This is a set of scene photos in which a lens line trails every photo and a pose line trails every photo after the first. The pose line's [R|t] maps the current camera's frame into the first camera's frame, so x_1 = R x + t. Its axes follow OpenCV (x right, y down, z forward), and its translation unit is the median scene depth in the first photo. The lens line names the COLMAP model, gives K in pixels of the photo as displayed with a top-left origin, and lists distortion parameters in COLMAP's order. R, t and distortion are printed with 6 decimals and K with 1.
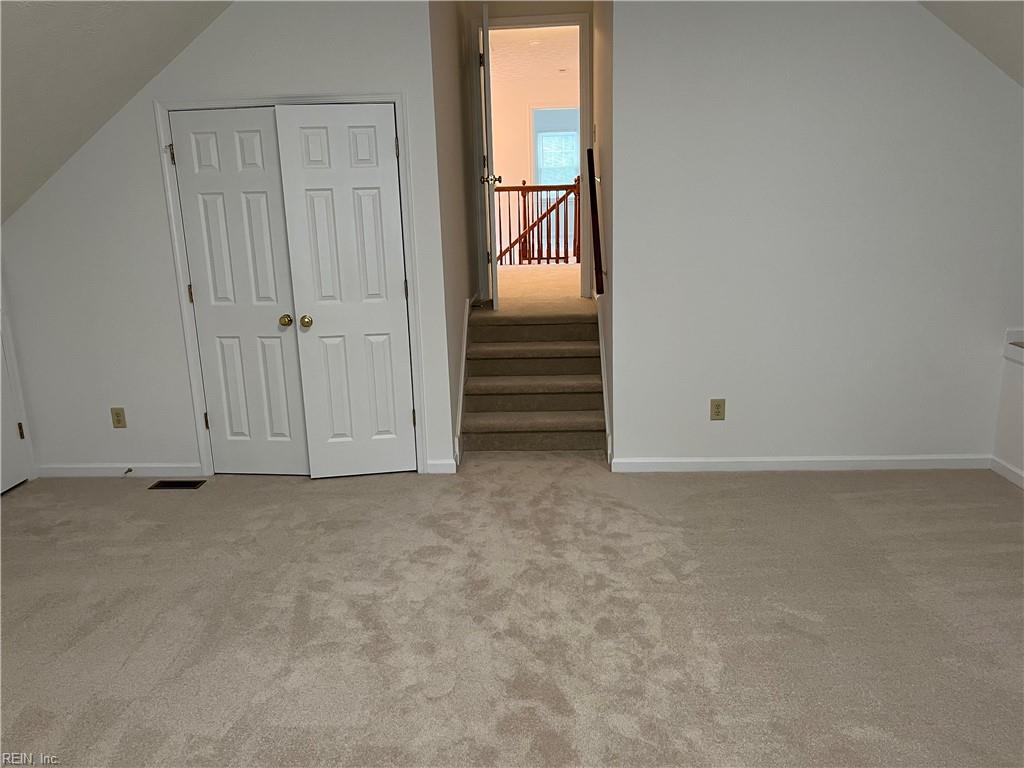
lens RADIAL K [[782.5, 0, 513.2], [0, 782.5, 382.5], [0, 0, 1]] dist [0.056068, -0.072013]
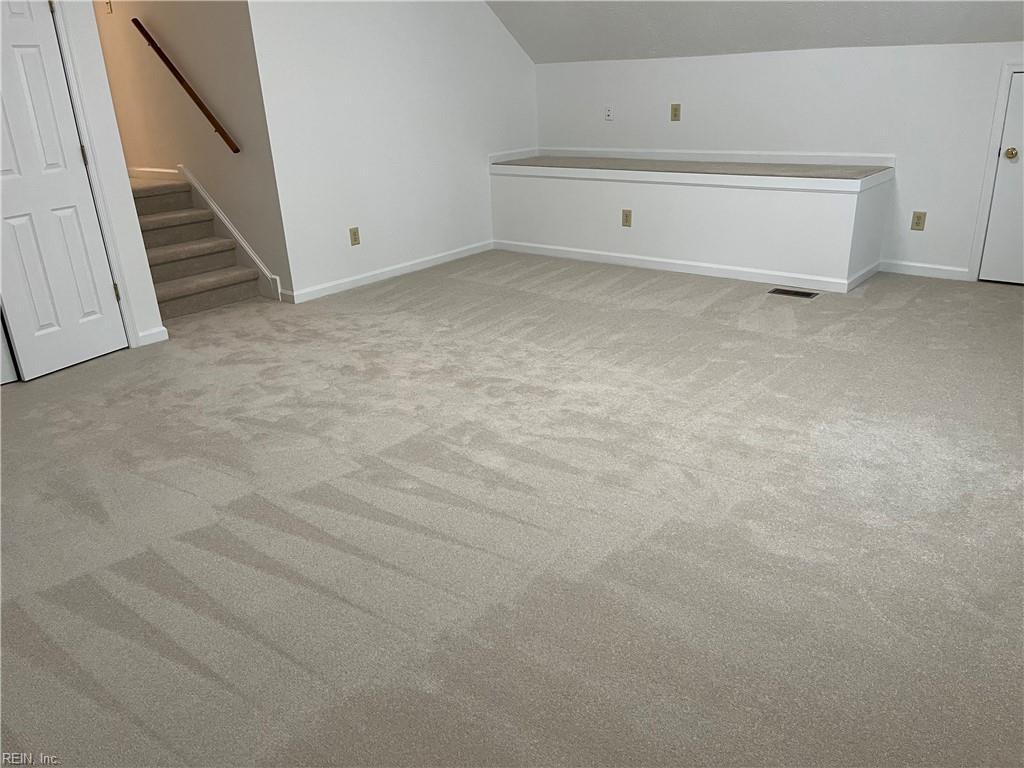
lens RADIAL K [[782.5, 0, 516.2], [0, 782.5, 386.3], [0, 0, 1]] dist [0.056068, -0.072013]
pose [[0.588402, -0.290465, 0.754595, -0.738572], [0.209417, 0.956149, 0.204754, 0.071960], [-0.780979, 0.037548, 0.623428, 0.000424]]
